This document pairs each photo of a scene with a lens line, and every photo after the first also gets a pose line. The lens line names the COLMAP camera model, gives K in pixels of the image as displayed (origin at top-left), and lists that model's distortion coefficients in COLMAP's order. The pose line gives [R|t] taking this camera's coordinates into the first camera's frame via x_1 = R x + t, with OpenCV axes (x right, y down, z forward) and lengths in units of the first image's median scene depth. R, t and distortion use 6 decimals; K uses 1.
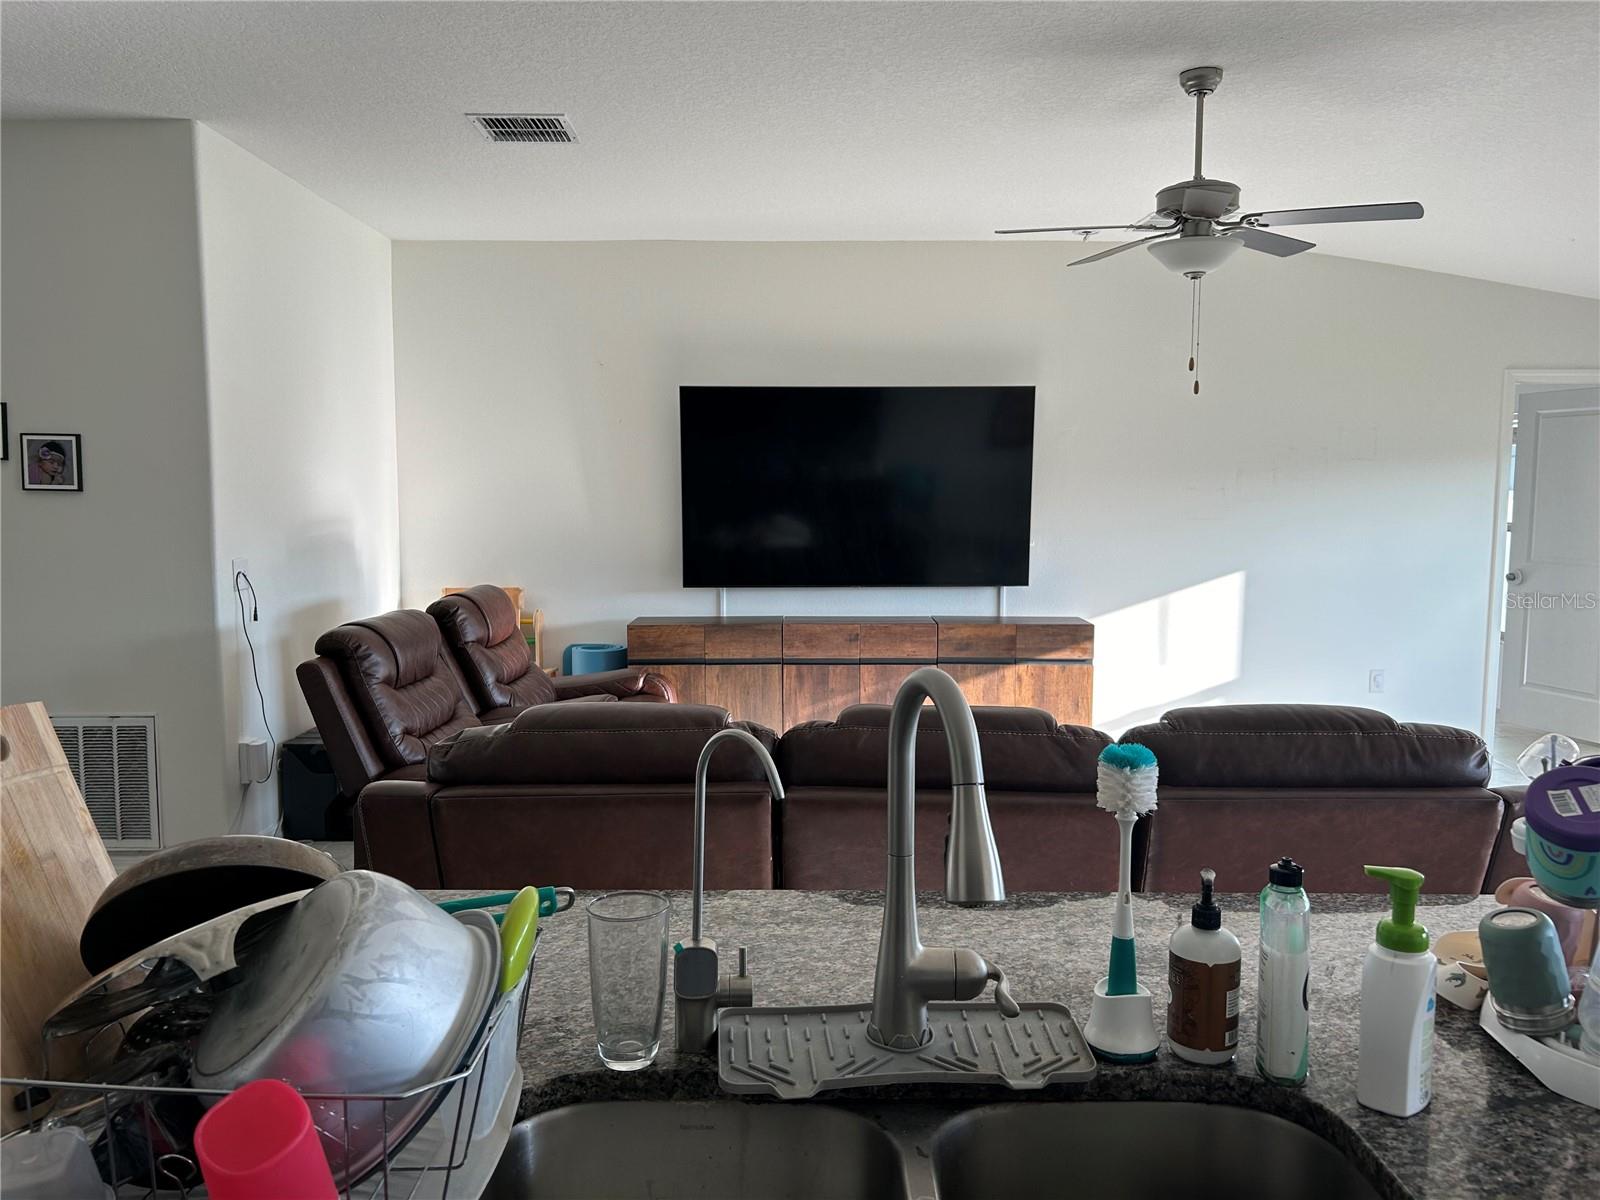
lens RADIAL K [[1210.0, 0, 794.1], [0, 1210.0, 601.9], [0, 0, 1]] dist [0.026544, -0.008948]
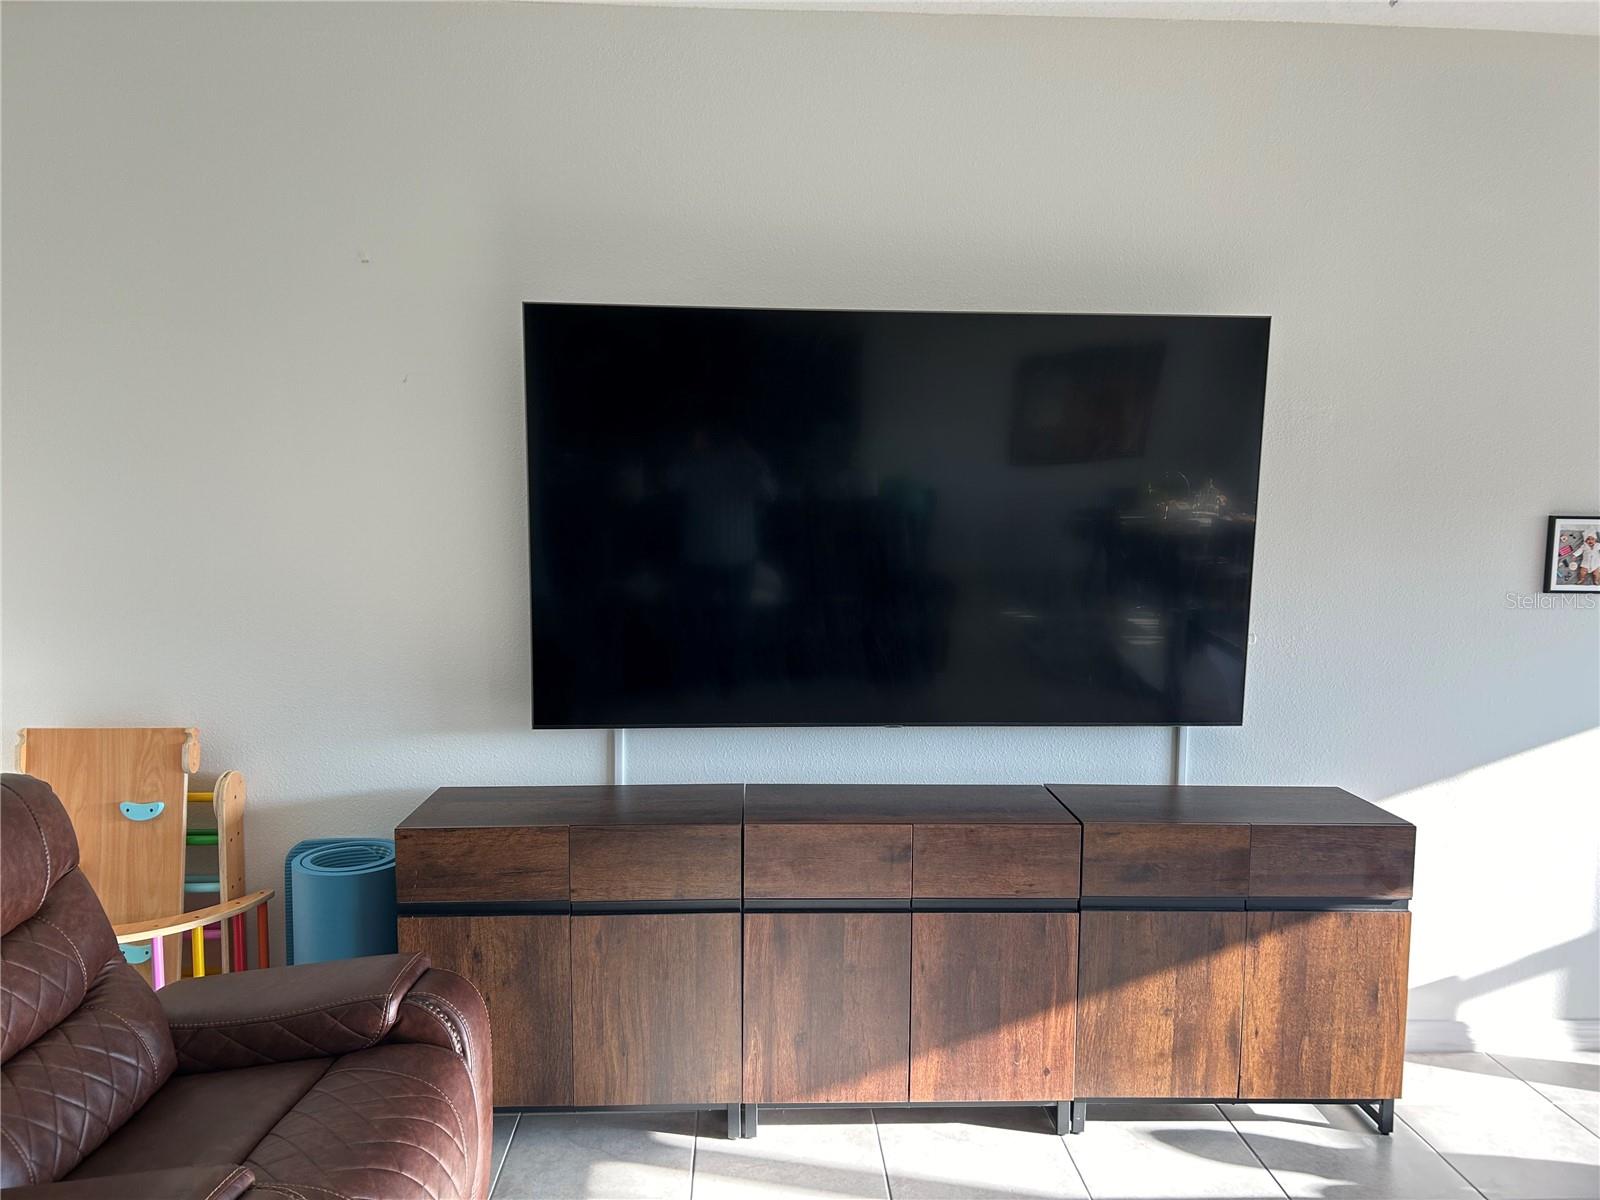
lens RADIAL K [[1210.0, 0, 794.1], [0, 1210.0, 601.9], [0, 0, 1]] dist [0.026544, -0.008948]
pose [[0.998858, 0.006549, 0.047322, -0.012553], [-0.005907, 0.999889, -0.013691, -0.058724], [-0.047406, 0.013396, 0.998786, 0.542182]]
